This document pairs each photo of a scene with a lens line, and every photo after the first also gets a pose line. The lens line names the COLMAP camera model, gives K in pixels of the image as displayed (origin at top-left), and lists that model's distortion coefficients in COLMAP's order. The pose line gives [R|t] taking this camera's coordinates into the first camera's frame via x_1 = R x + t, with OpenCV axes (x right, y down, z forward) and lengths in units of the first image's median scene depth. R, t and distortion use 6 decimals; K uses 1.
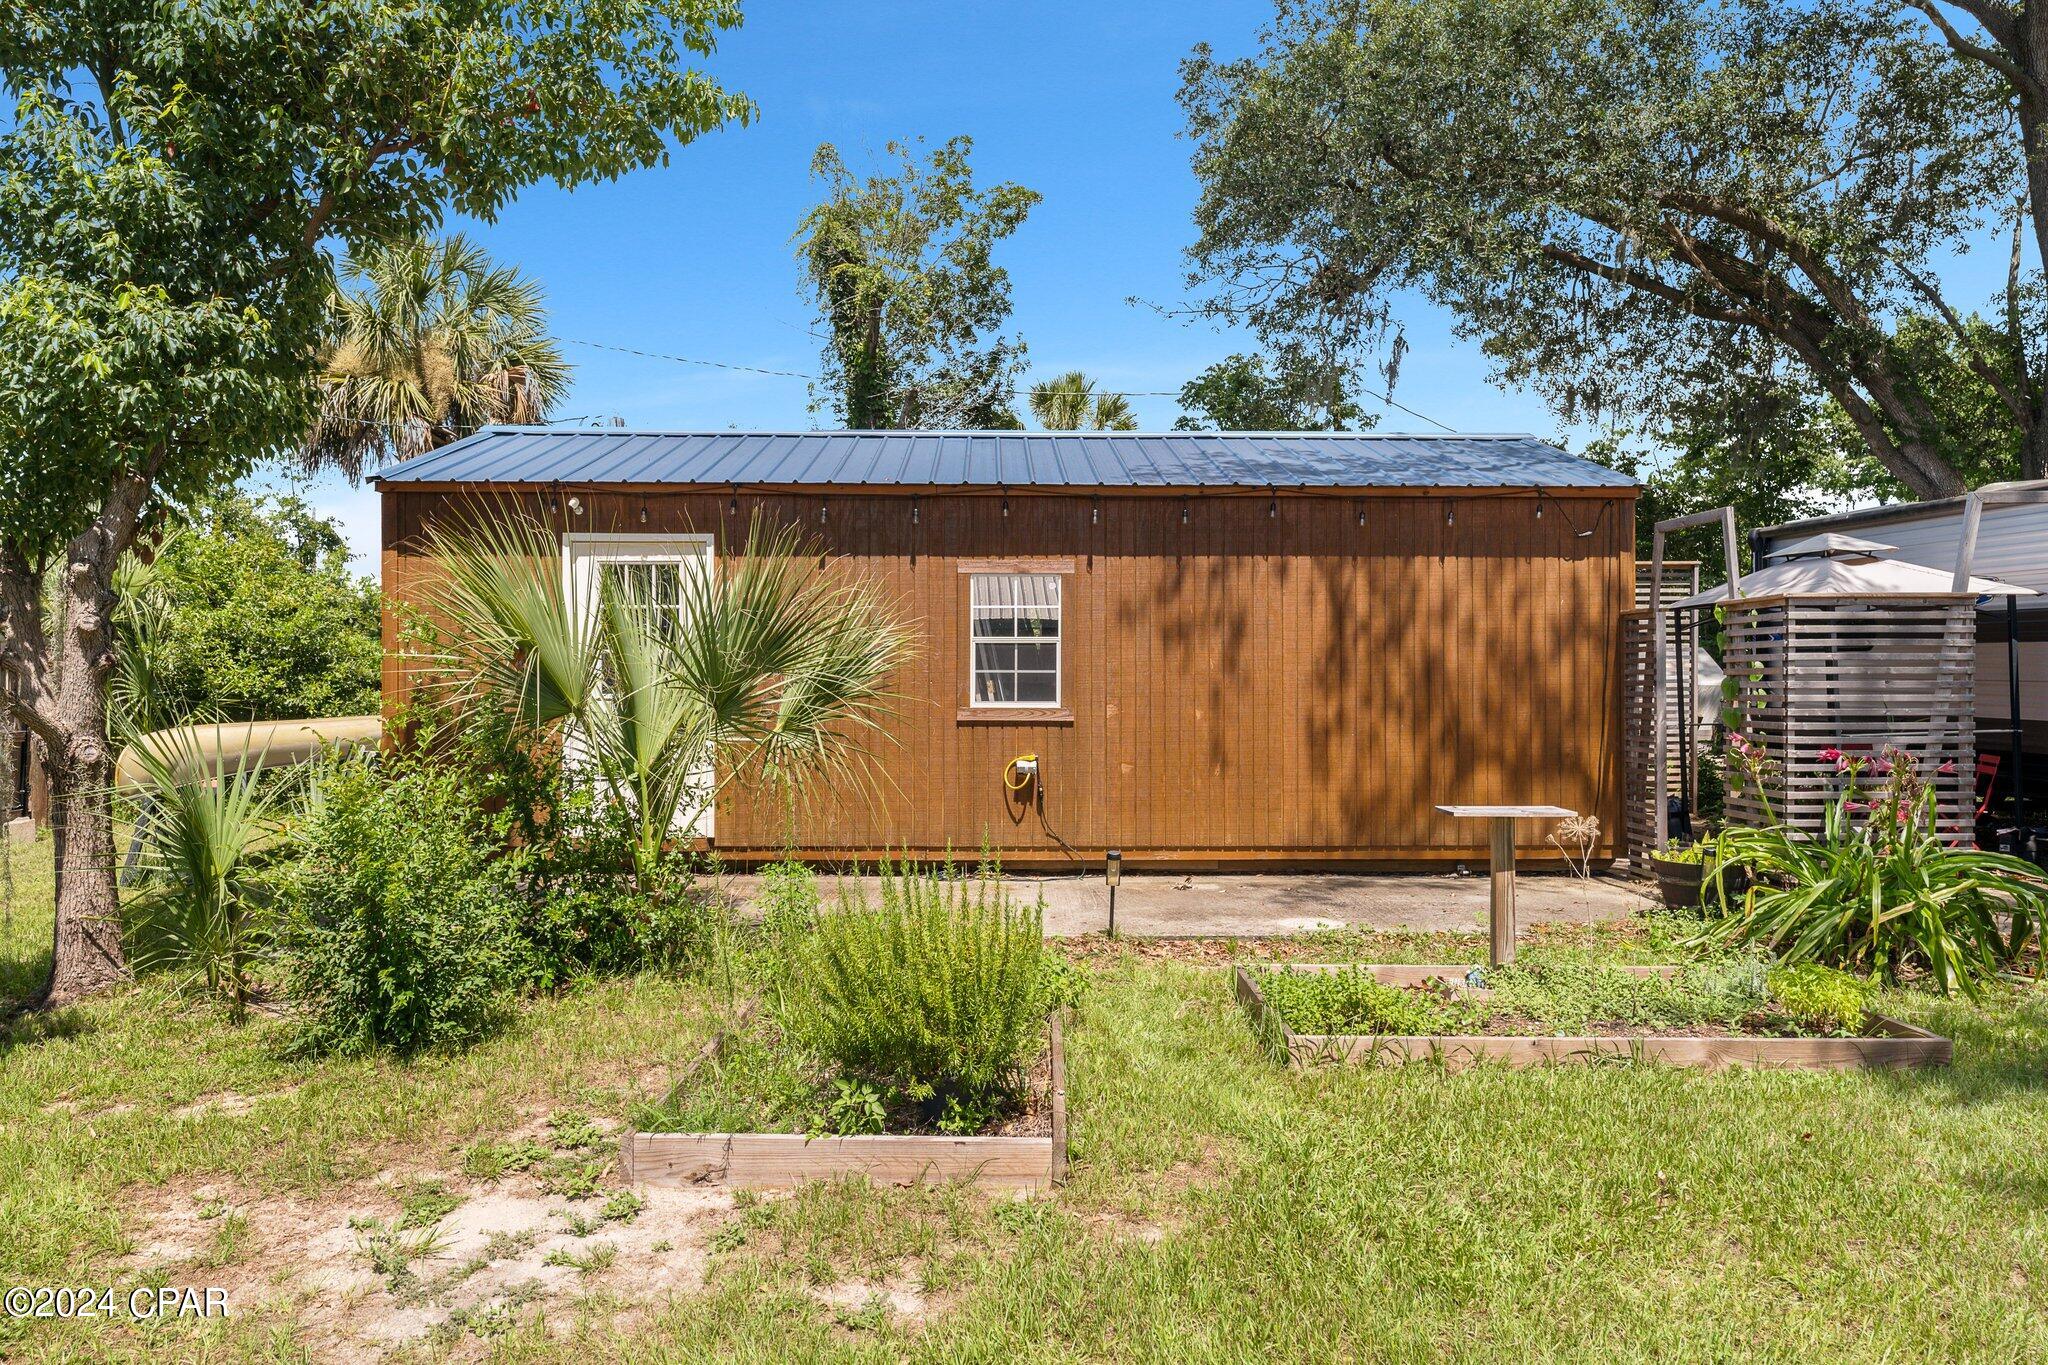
lens RADIAL K [[1364.2, 0, 1024.0], [0, 1364.2, 682.5], [0, 0, 1]] dist [-0.003991, -0.000466]
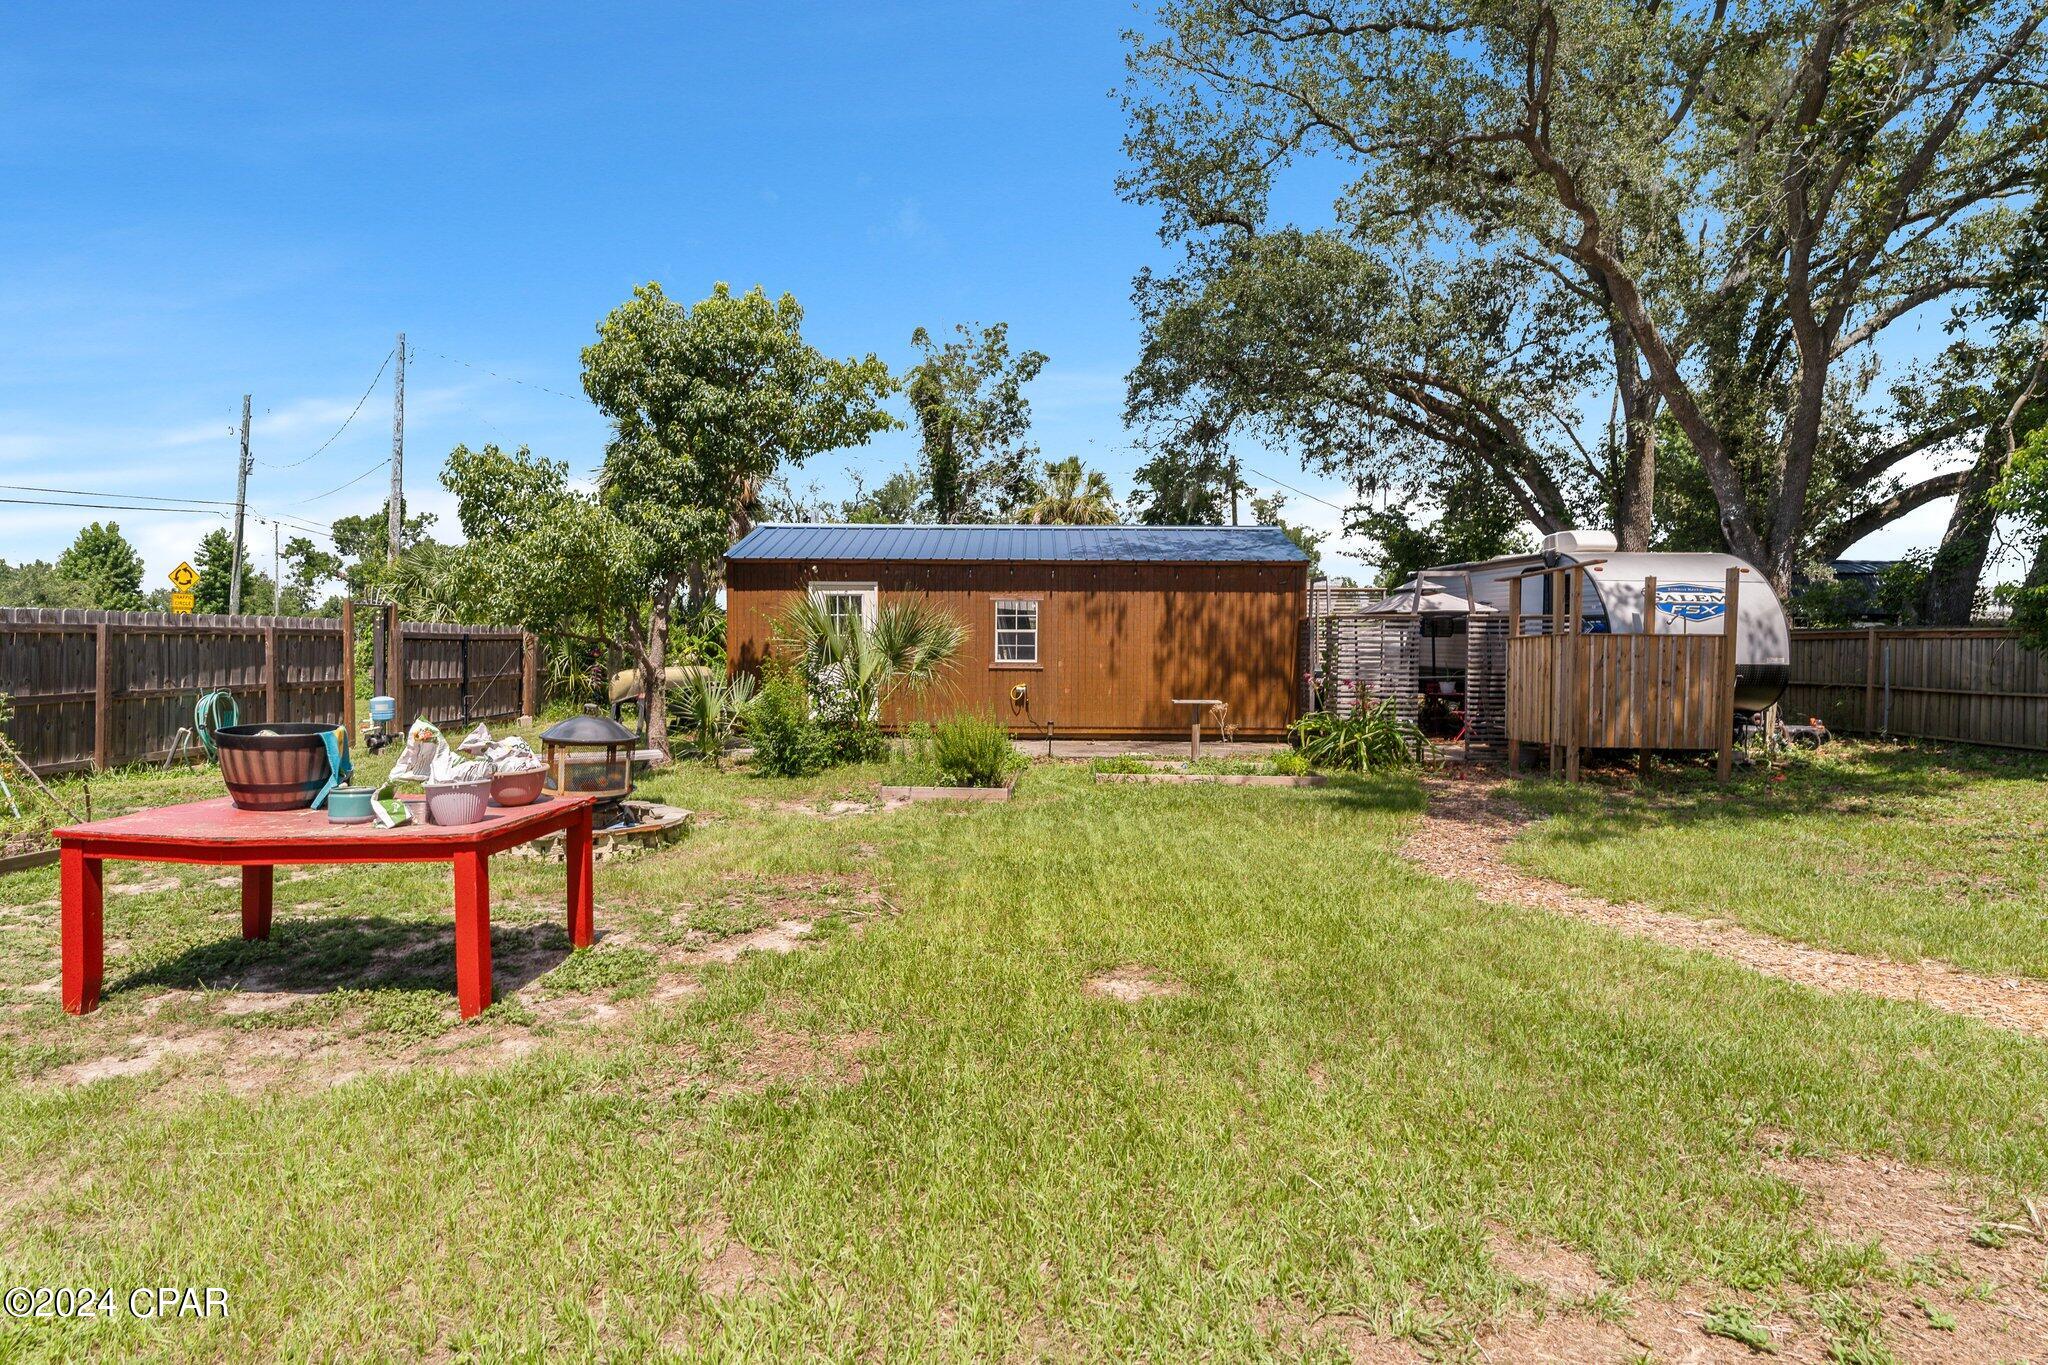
lens RADIAL K [[1024.8, 0, 1024.0], [0, 1024.8, 682.5], [0, 0, 1]] dist [-0.002625, -0.000317]
pose [[0.999460, 0.005961, -0.032324, 0.055701], [-0.004927, 0.999477, 0.031950, -0.001516], [0.032498, -0.031773, 0.998967, -0.589567]]
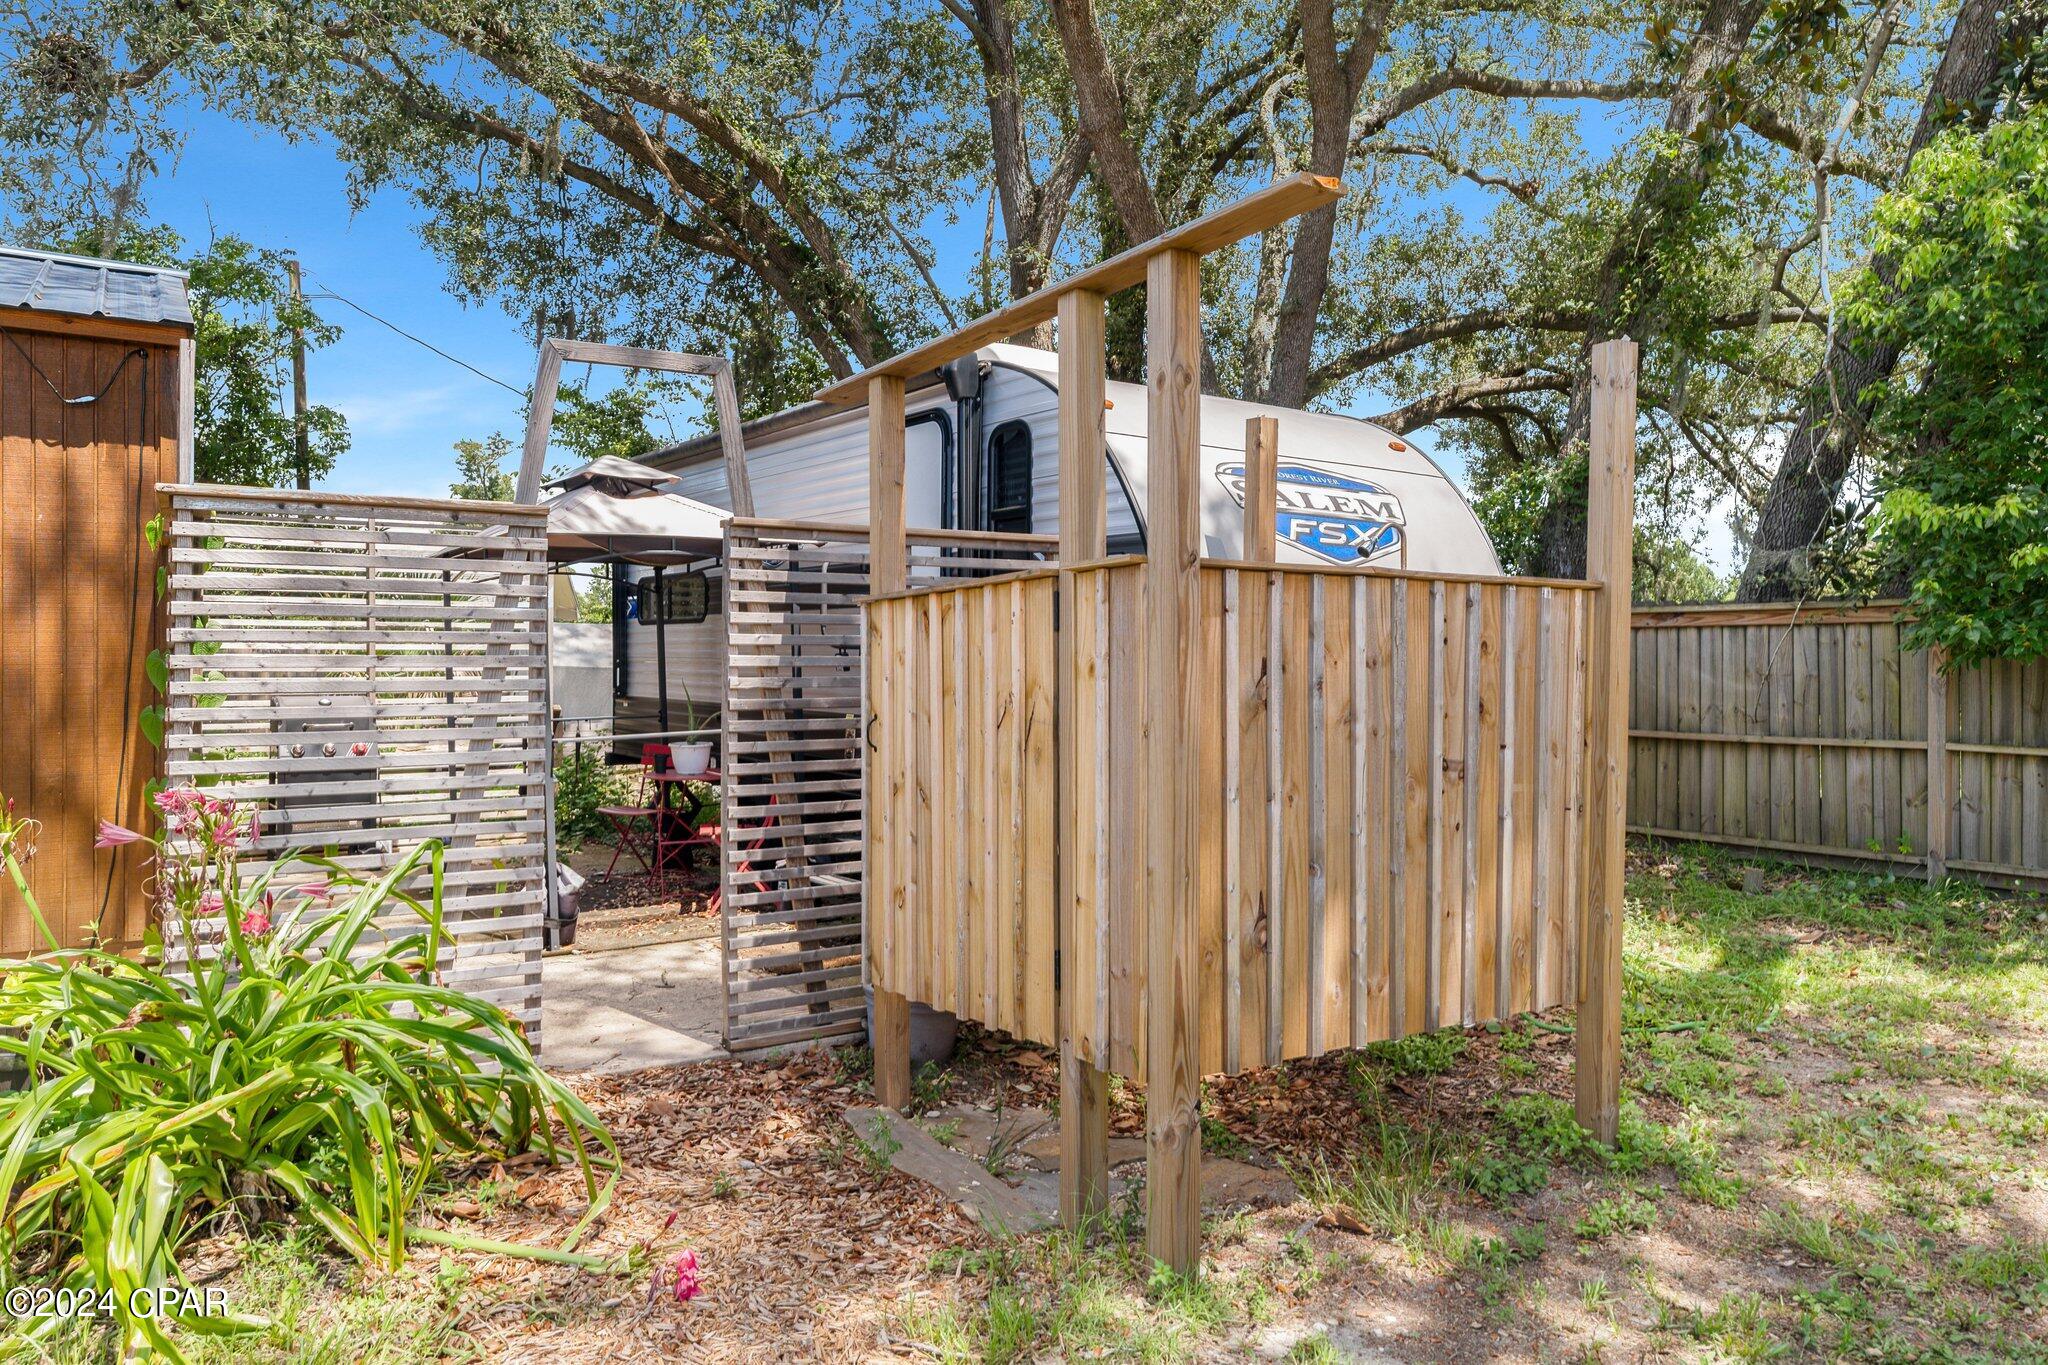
lens RADIAL K [[1364.2, 0, 1024.0], [0, 1364.2, 682.5], [0, 0, 1]] dist [-0.003991, -0.000466]
pose [[0.845580, -0.005891, 0.533816, 0.418285], [0.000404, 0.999946, 0.010396, 0.003392], [-0.533848, -0.008575, 0.845537, 0.292017]]
